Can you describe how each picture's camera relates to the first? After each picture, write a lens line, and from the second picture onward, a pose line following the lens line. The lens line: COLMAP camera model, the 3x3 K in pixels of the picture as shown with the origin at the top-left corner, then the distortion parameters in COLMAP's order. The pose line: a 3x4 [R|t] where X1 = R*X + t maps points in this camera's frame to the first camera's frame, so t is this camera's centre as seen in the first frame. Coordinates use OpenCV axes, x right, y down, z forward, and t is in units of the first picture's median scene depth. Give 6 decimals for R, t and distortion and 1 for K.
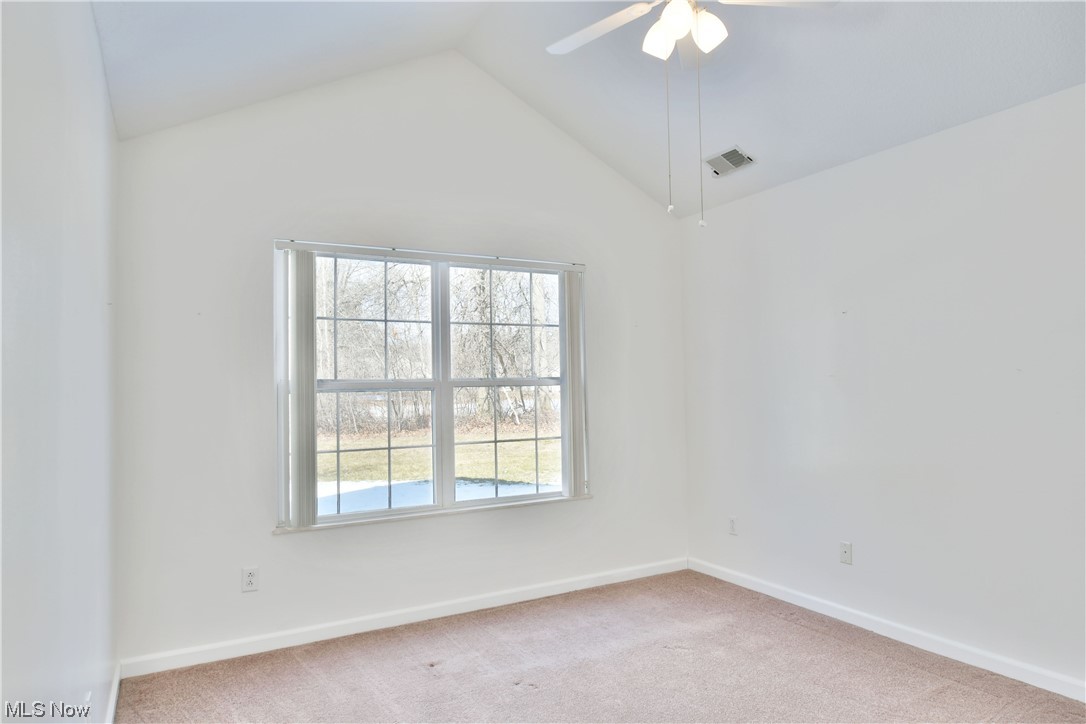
lens RADIAL K [[668.6, 0, 541.7], [0, 668.6, 359.3], [0, 0, 1]] dist [-0.012752, -0.006237]
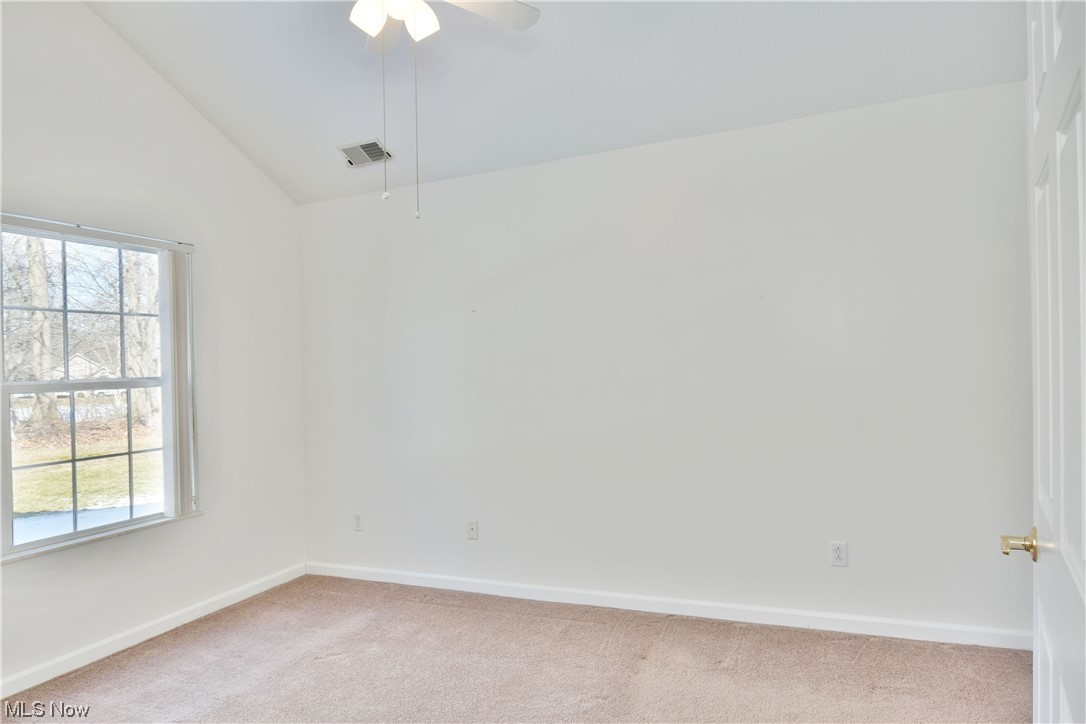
lens RADIAL K [[668.6, 0, 542.7], [0, 668.6, 367.5], [0, 0, 1]] dist [-0.012752, -0.006237]
pose [[0.798197, -0.016536, 0.602170, -0.100972], [0.006182, 0.999795, 0.019261, 0.002152], [-0.602365, -0.011651, 0.798136, 0.047793]]
